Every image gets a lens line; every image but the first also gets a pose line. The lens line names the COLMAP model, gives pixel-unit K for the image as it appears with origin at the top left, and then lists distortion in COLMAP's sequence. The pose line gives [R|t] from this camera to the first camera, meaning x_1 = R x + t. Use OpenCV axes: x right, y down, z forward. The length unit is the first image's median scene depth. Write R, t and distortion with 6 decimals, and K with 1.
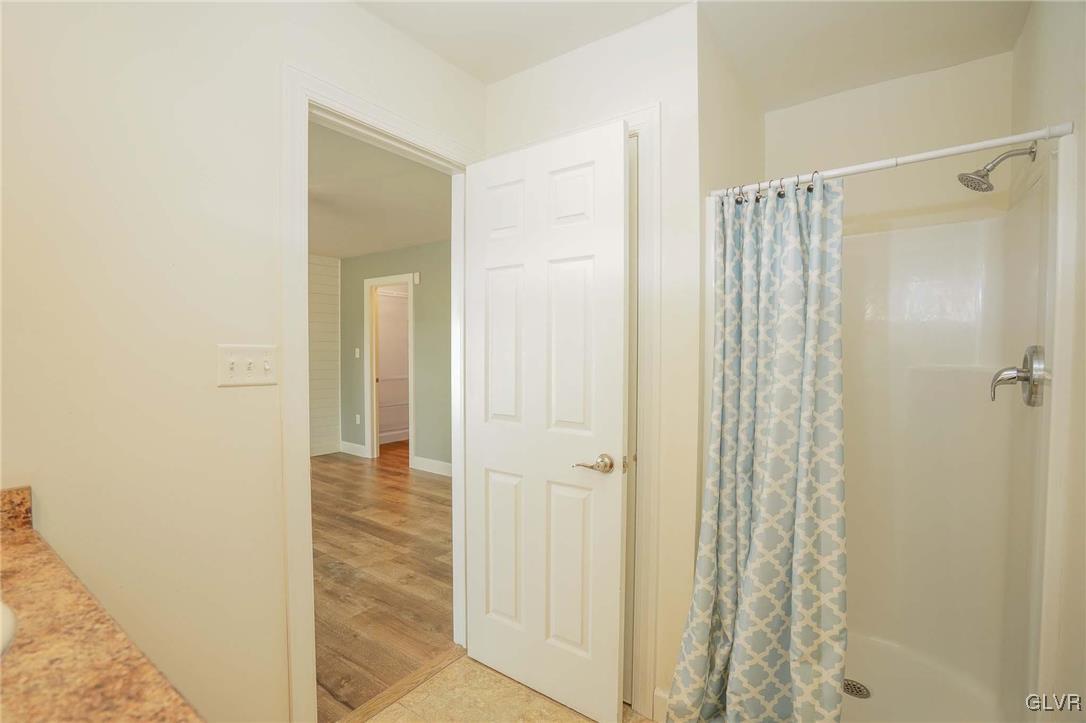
lens RADIAL K [[501.5, 0, 539.2], [0, 501.5, 368.3], [0, 0, 1]] dist [-0.062656, 0.024875]
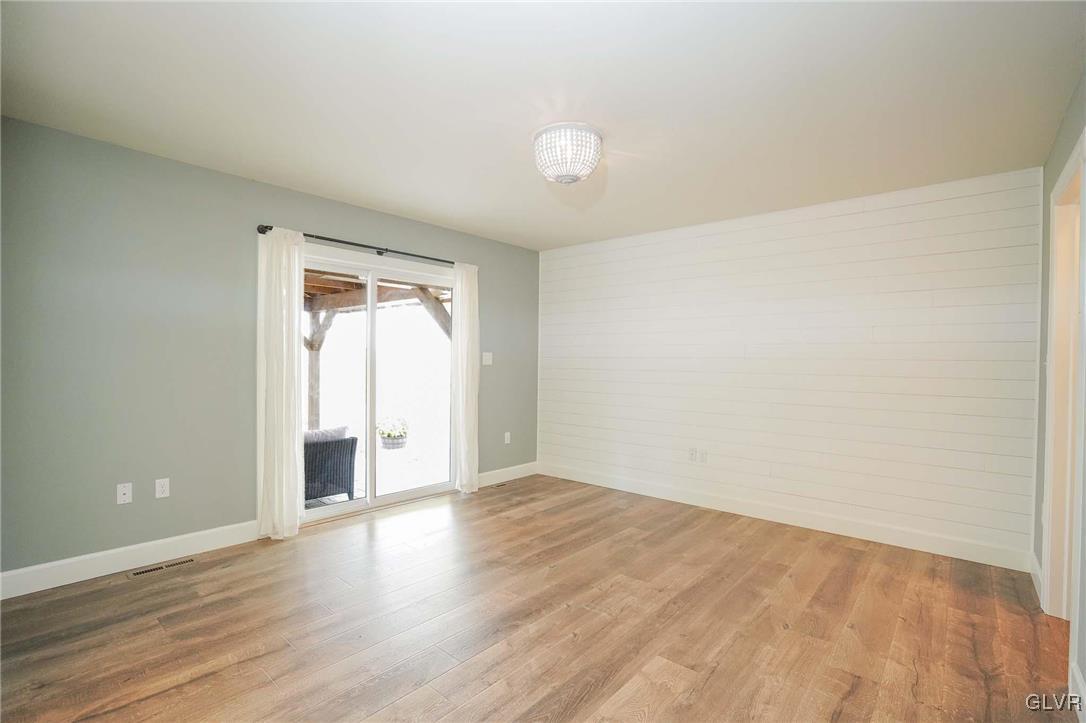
lens RADIAL K [[501.5, 0, 539.2], [0, 501.5, 368.3], [0, 0, 1]] dist [-0.062656, 0.024875]
pose [[-0.088092, 0.009560, -0.996066, 0.118028], [-0.050478, 0.998626, 0.014049, -0.013678], [0.994833, 0.051517, -0.087489, 0.678730]]
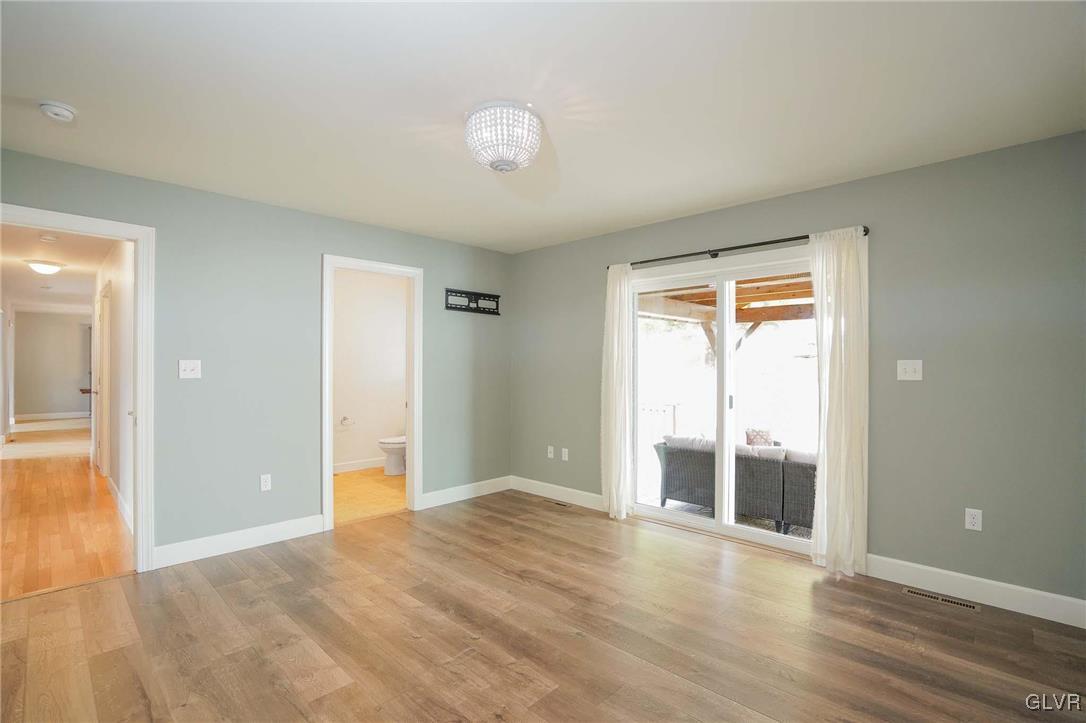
lens RADIAL K [[501.5, 0, 539.2], [0, 501.5, 368.3], [0, 0, 1]] dist [-0.062656, 0.024875]
pose [[-0.989659, -0.008491, 0.143189, -0.478029], [-0.003036, 0.999263, 0.038273, -0.034756], [-0.143409, 0.037443, -0.988955, 1.092594]]
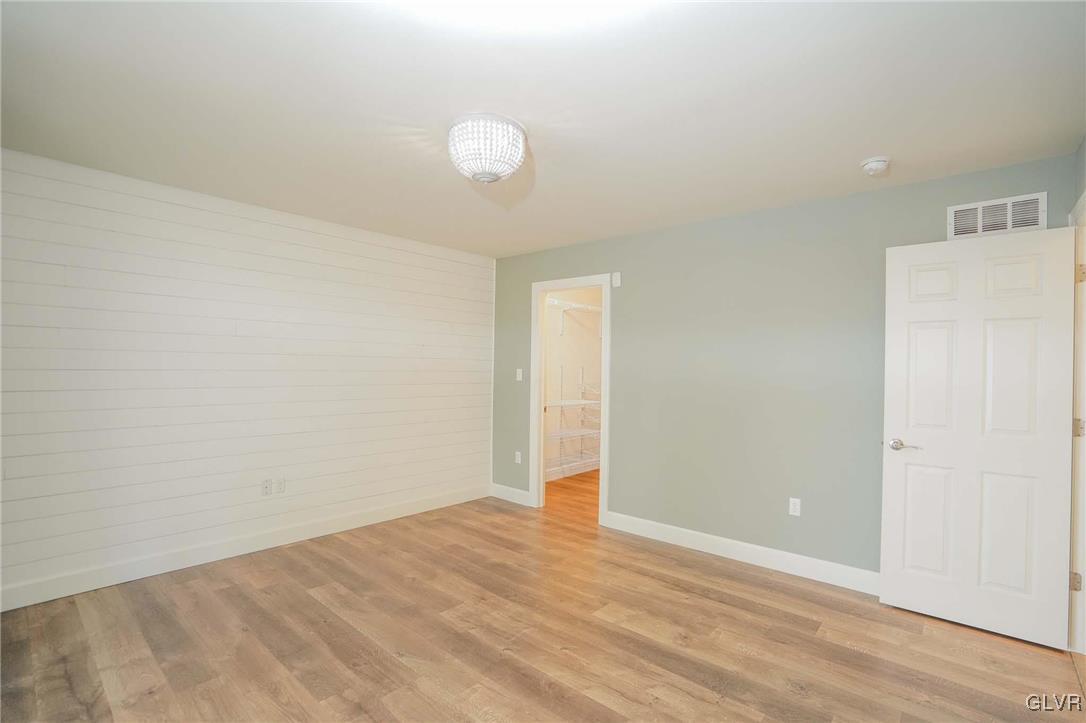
lens RADIAL K [[500.6, 0, 539.7], [0, 500.6, 367.4], [0, 0, 1]] dist [-0.042867, 0.012507]
pose [[0.994757, 0.007382, -0.102001, -0.288742], [-0.011283, 0.999224, -0.037729, -0.014602], [0.101643, 0.038682, 0.994069, 0.228296]]
